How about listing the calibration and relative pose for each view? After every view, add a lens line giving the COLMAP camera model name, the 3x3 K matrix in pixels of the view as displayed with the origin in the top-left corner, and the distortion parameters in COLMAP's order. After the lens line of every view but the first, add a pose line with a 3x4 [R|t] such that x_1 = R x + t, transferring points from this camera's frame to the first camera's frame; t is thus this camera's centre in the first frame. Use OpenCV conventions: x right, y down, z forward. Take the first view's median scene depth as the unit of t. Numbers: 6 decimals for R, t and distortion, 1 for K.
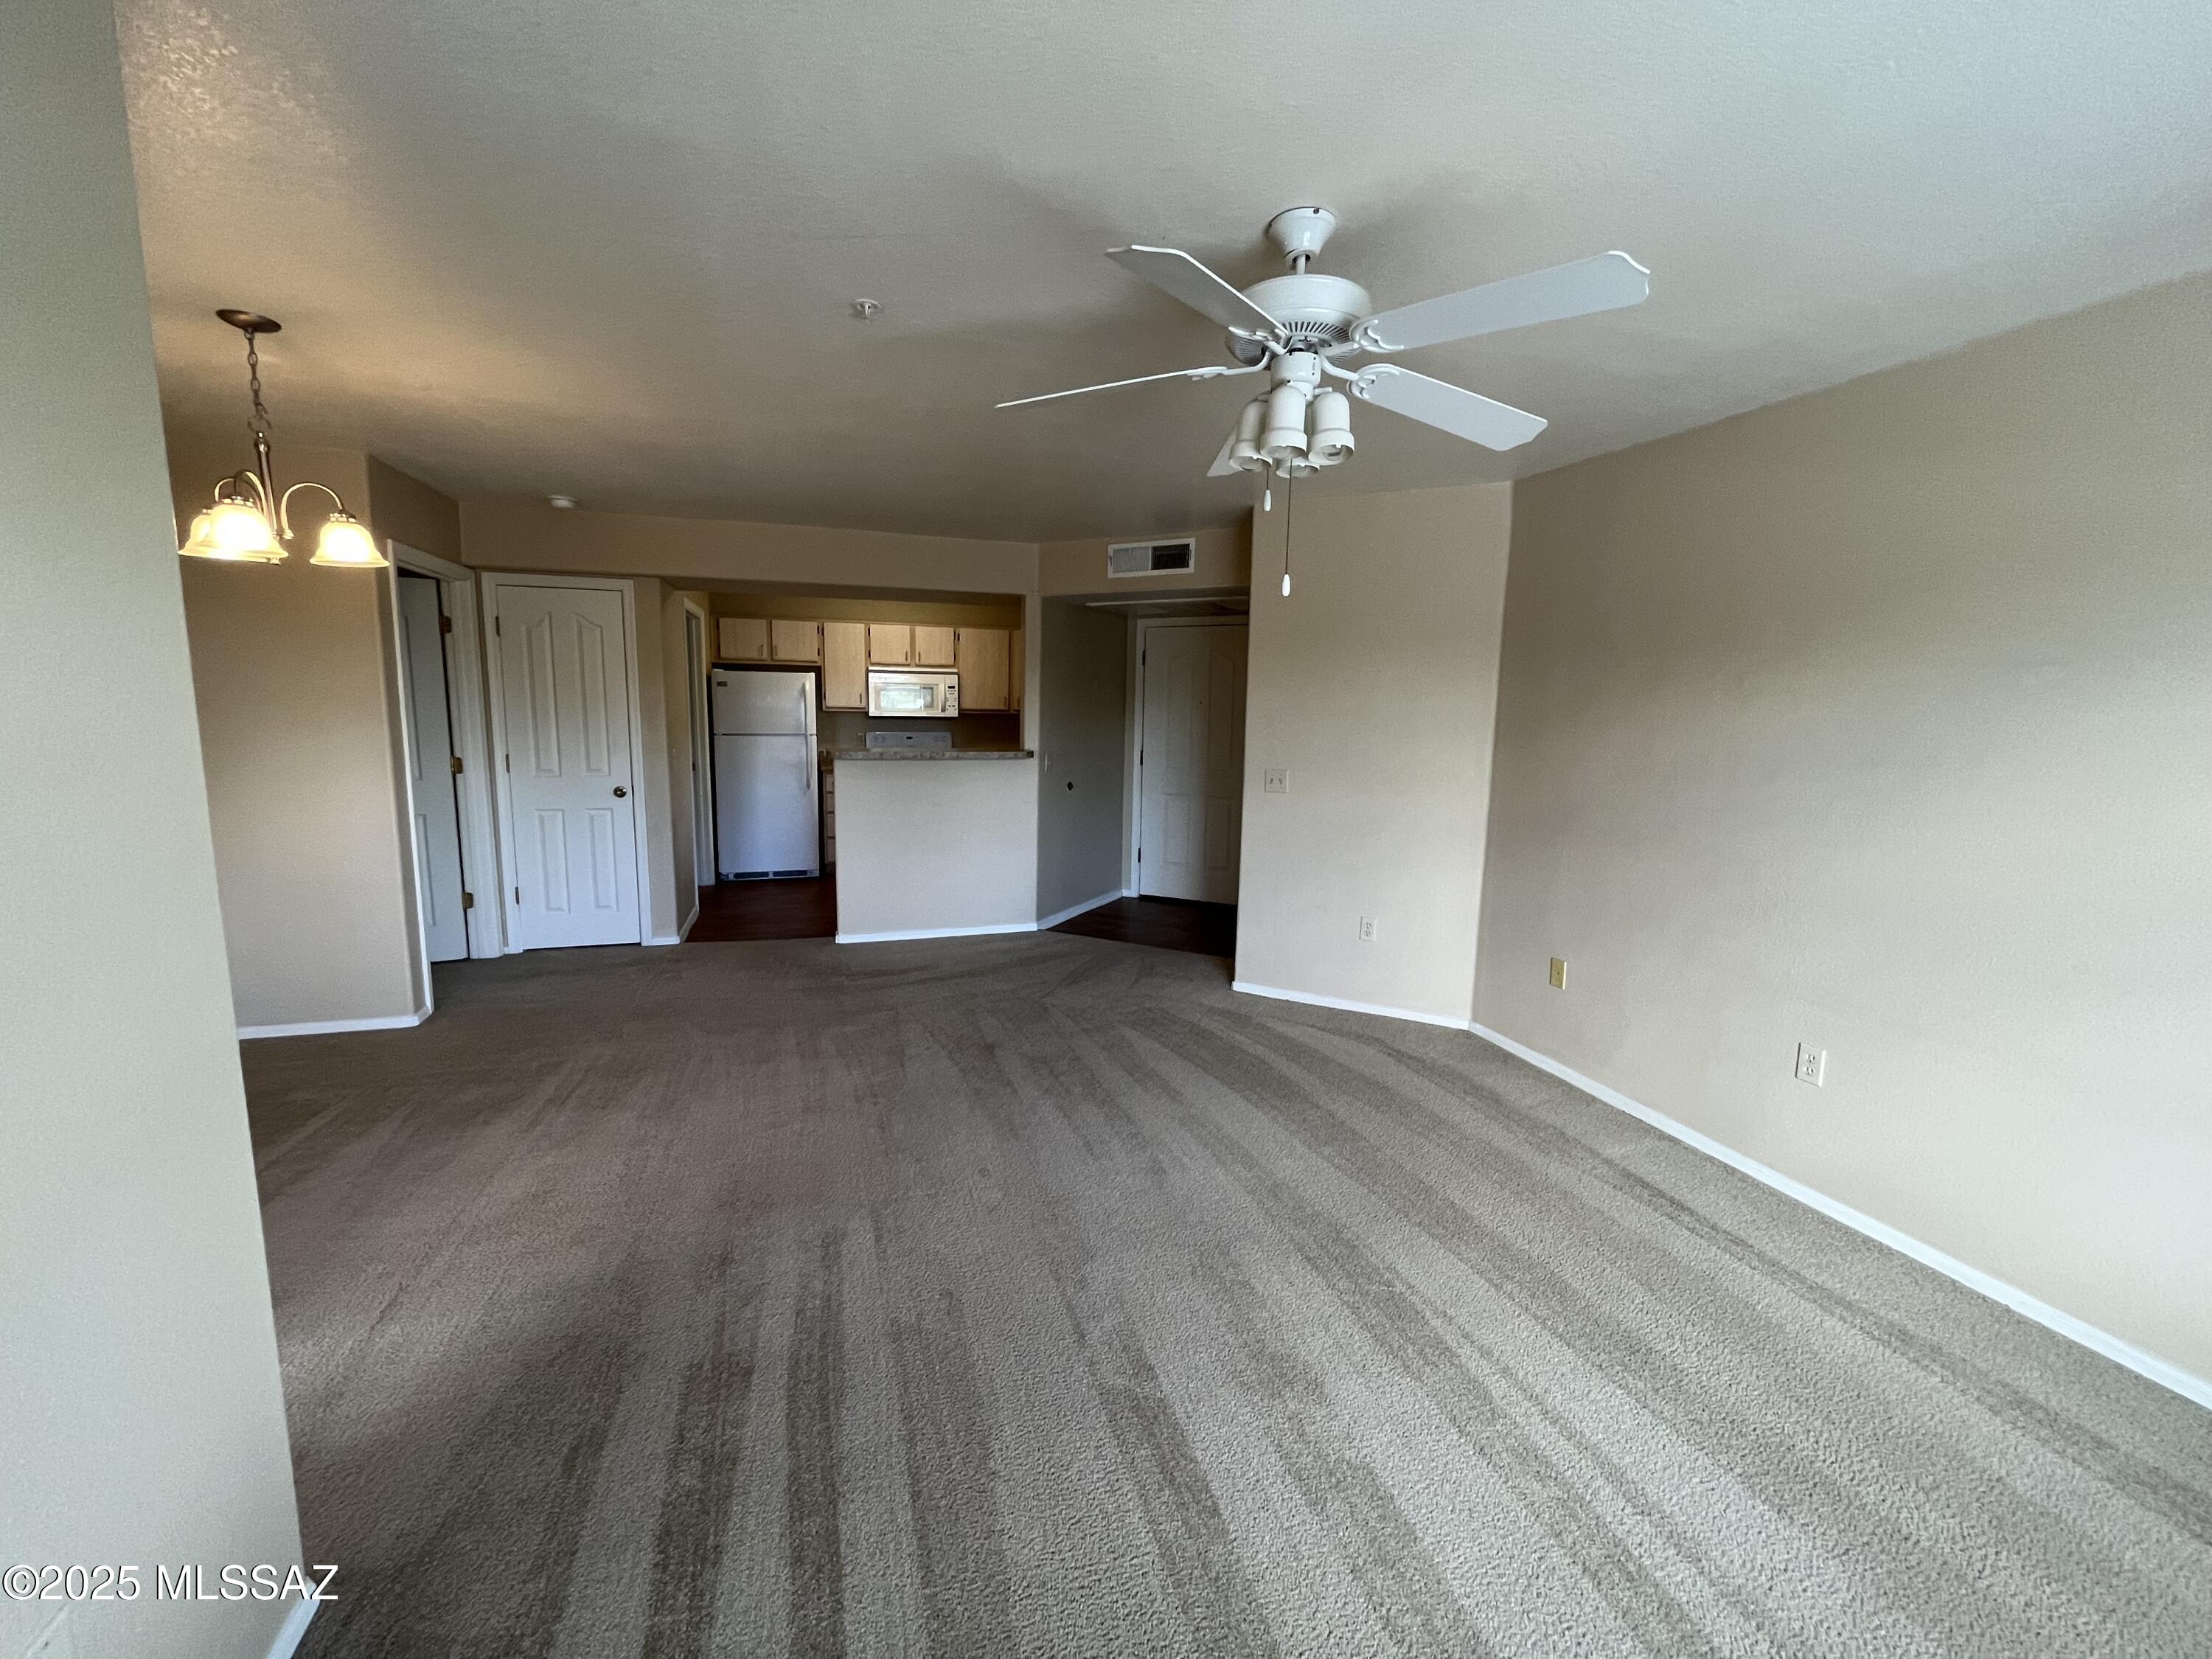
lens RADIAL K [[891.2, 0, 1096.7], [0, 891.2, 827.1], [0, 0, 1]] dist [-0.000184, -0.000153]
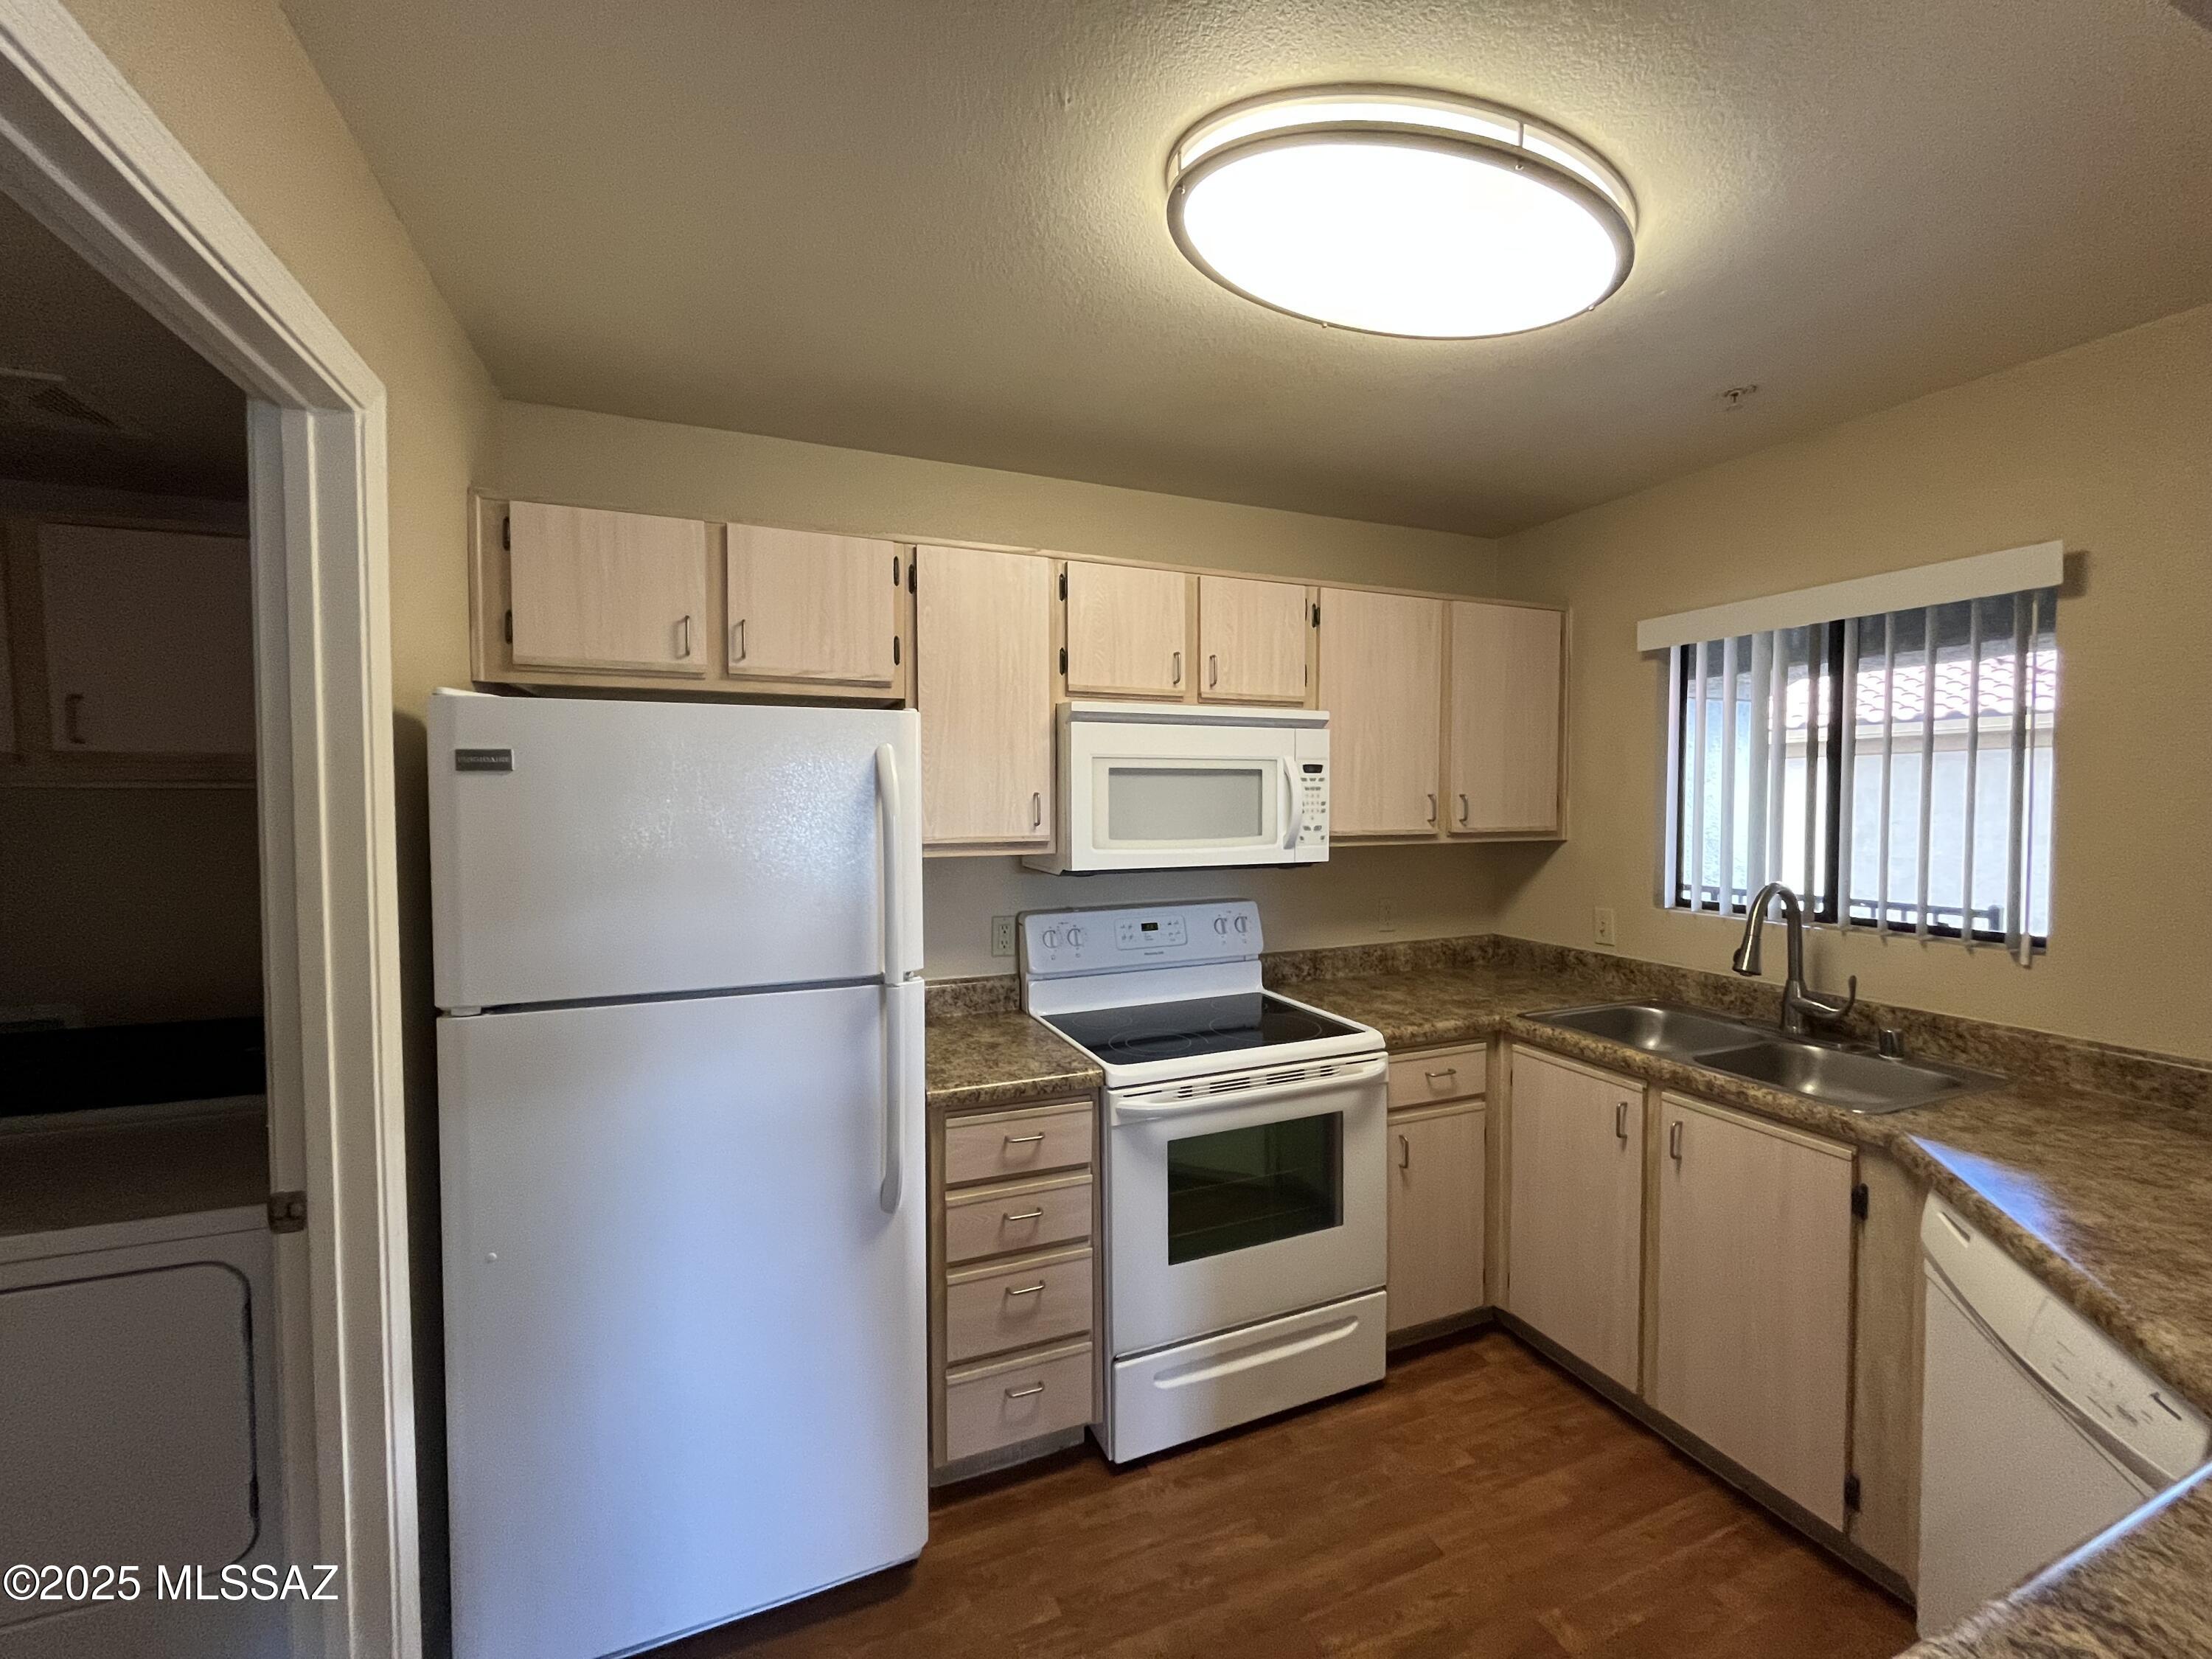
lens RADIAL K [[891.2, 0, 1096.7], [0, 891.2, 827.1], [0, 0, 1]] dist [-0.000184, -0.000153]
pose [[0.996566, -0.022556, 0.079676, -0.269161], [0.030976, 0.993875, -0.106081, -0.108395], [-0.076796, 0.108185, 0.991160, 0.714267]]
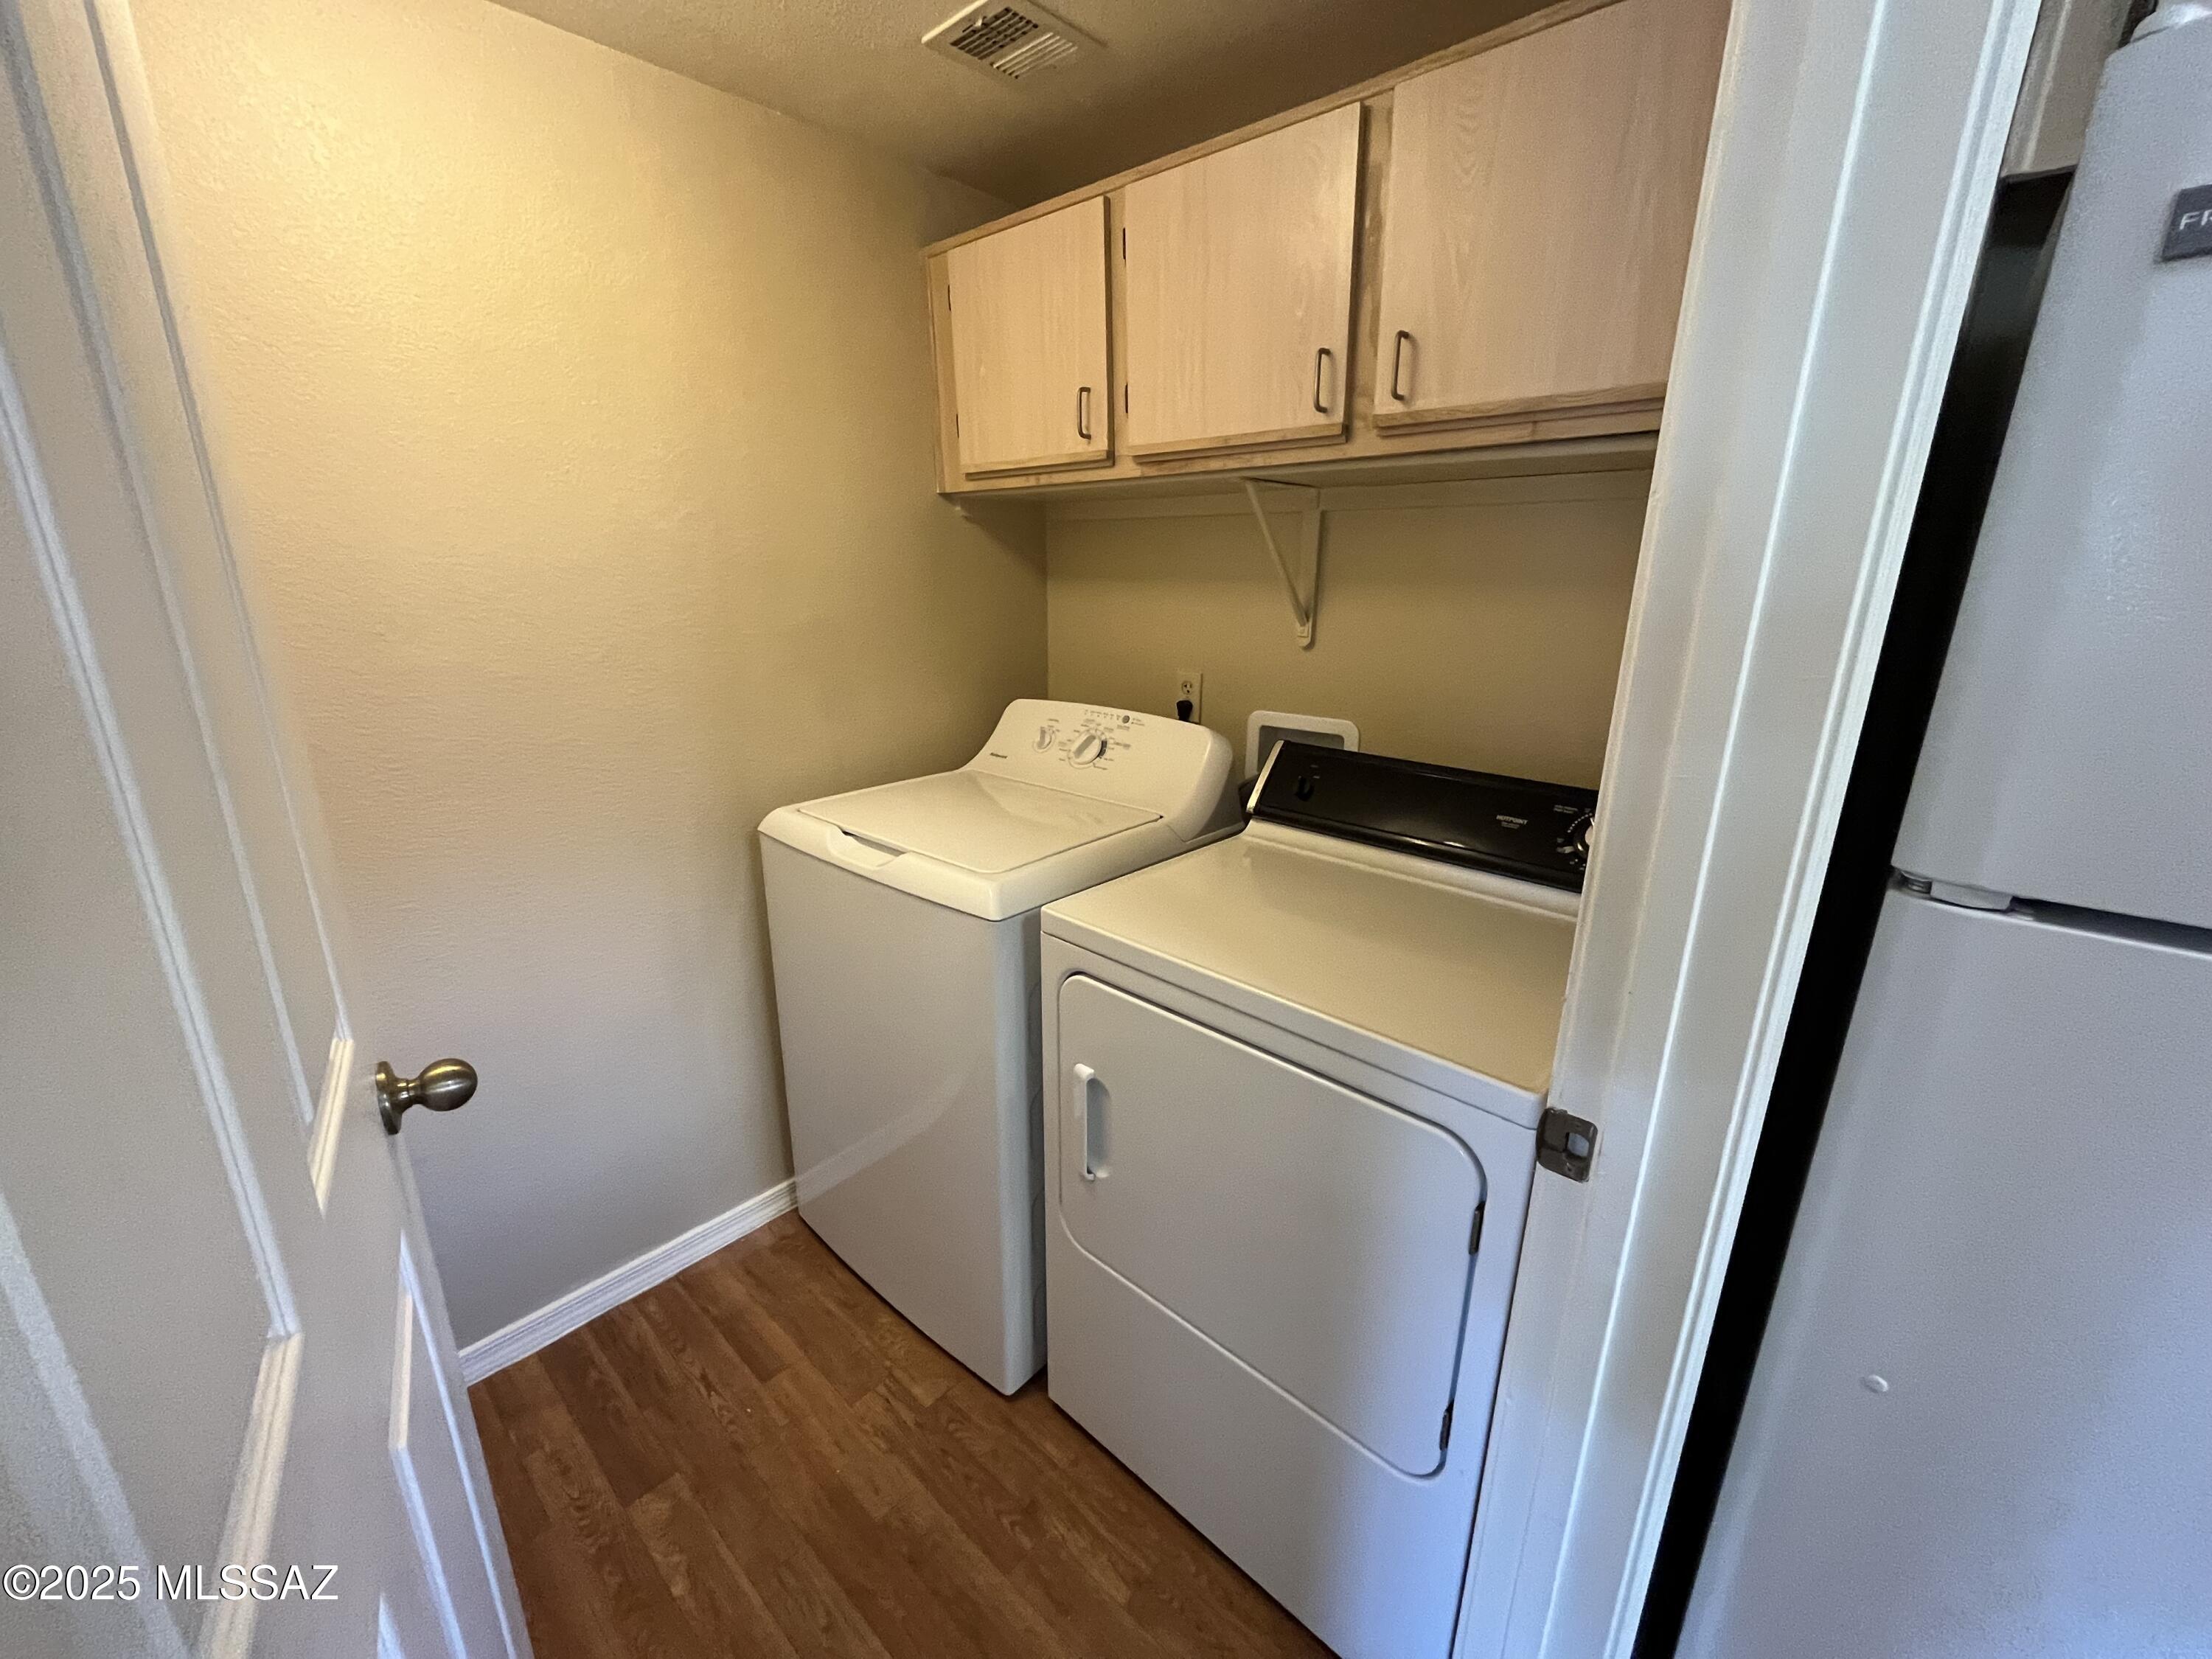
lens RADIAL K [[891.2, 0, 1096.7], [0, 891.2, 827.1], [0, 0, 1]] dist [-0.000184, -0.000153]
pose [[0.494721, 0.226964, -0.838891, -0.359940], [-0.121665, 0.973876, 0.191735, -0.105828], [0.860493, 0.007208, 0.509410, 0.804427]]
